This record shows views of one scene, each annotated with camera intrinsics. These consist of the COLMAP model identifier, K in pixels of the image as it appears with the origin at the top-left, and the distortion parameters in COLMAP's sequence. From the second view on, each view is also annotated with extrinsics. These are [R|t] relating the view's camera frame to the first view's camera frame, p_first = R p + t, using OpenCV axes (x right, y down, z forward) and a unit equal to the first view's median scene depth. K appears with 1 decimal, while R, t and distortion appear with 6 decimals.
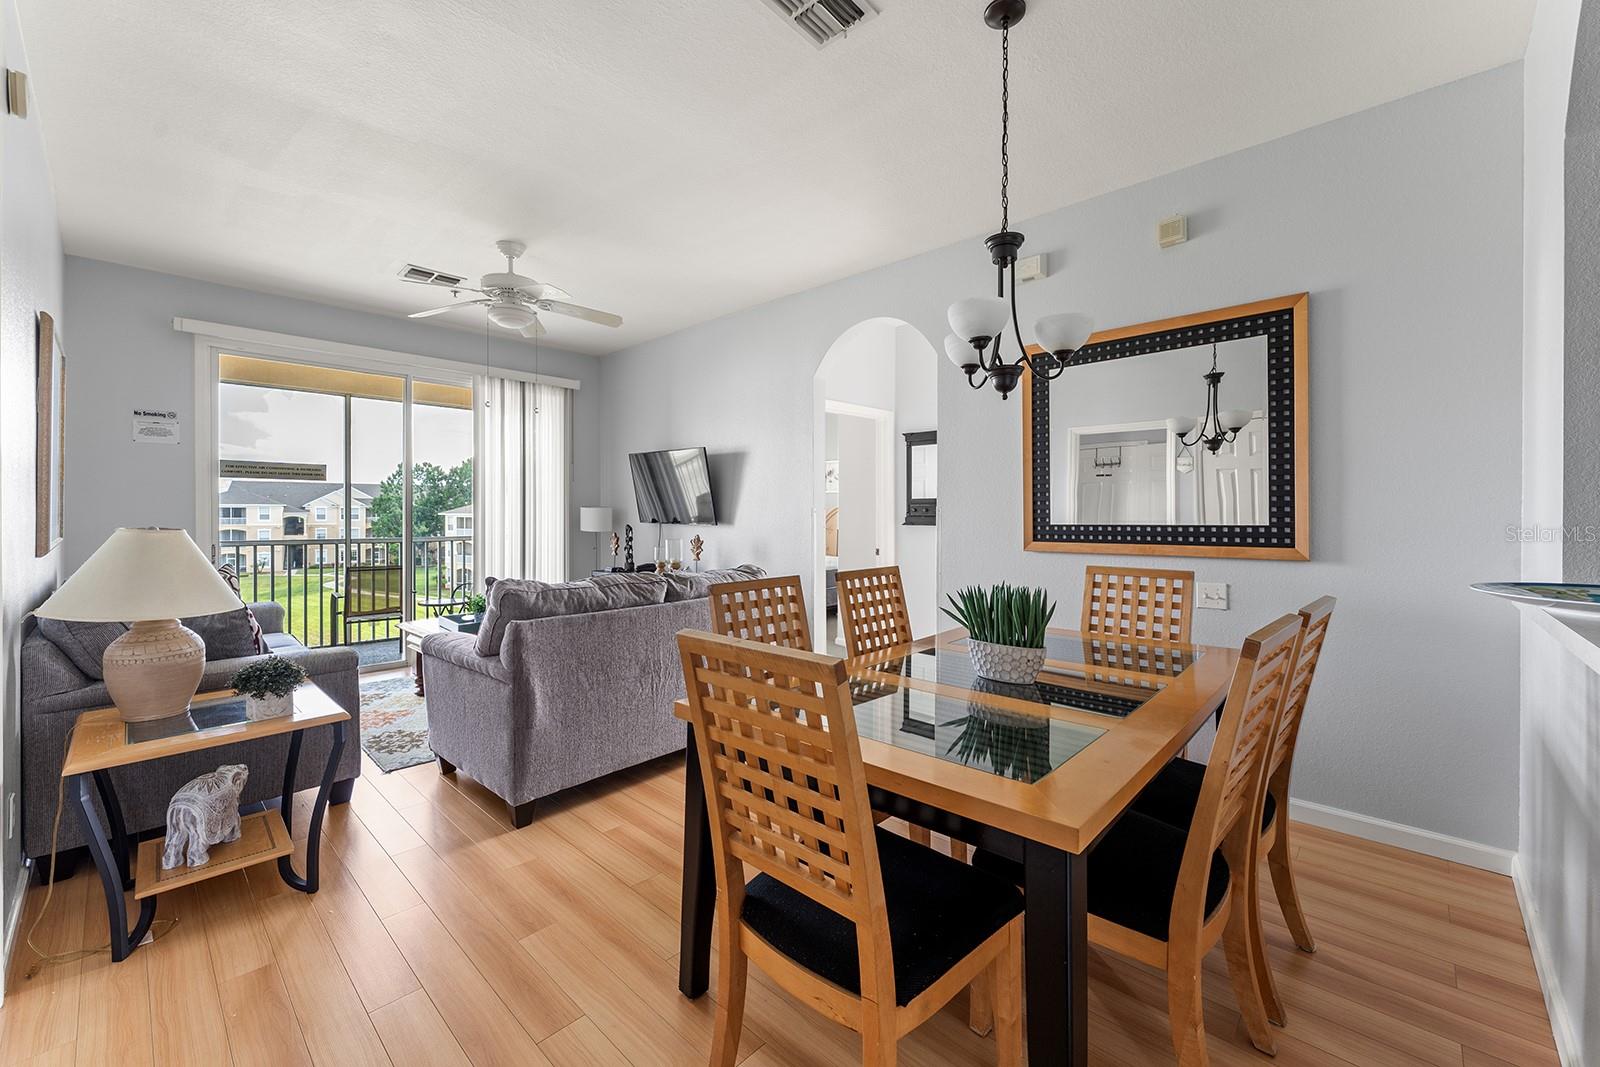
lens RADIAL K [[644.6, 0, 801.0], [0, 644.6, 507.9], [0, 0, 1]] dist [-0.000612, -0.000077]
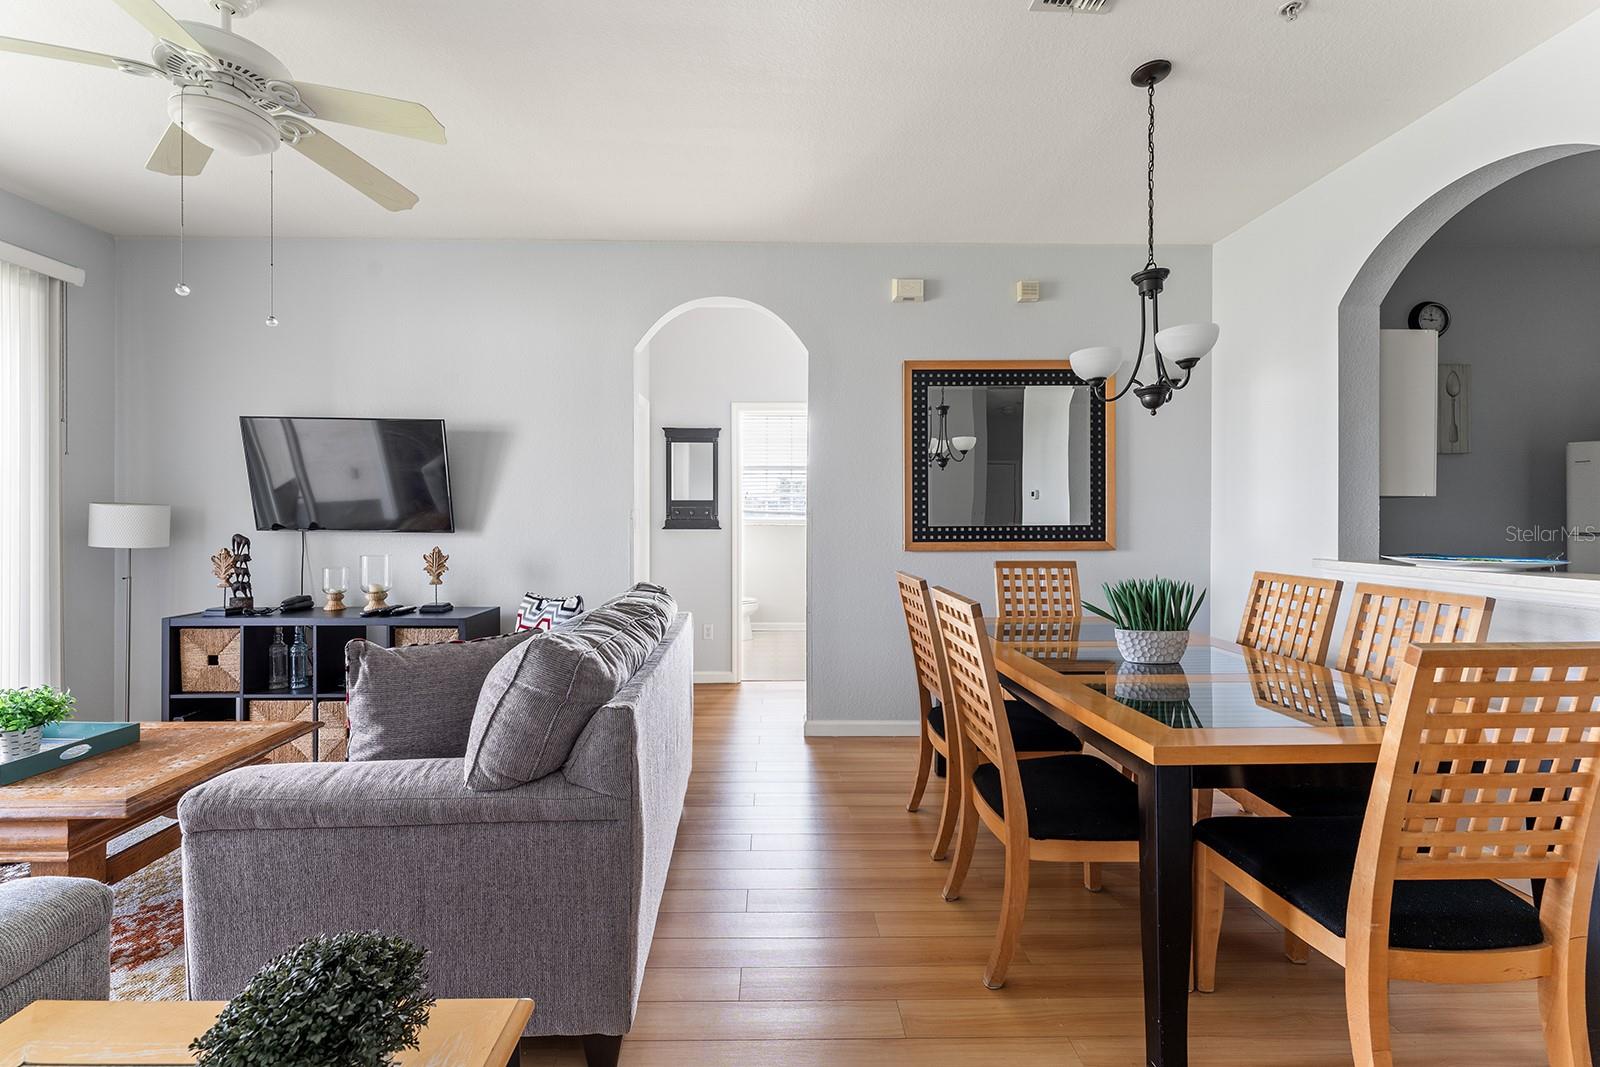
lens RADIAL K [[640.8, 0, 808.1], [0, 640.8, 510.1], [0, 0, 1]] dist [0.000902, -0.000161]
pose [[0.717752, 0.008609, 0.696245, -0.609062], [-0.006620, 0.999963, -0.005540, 0.006350], [-0.696267, -0.000633, 0.717783, 0.412161]]
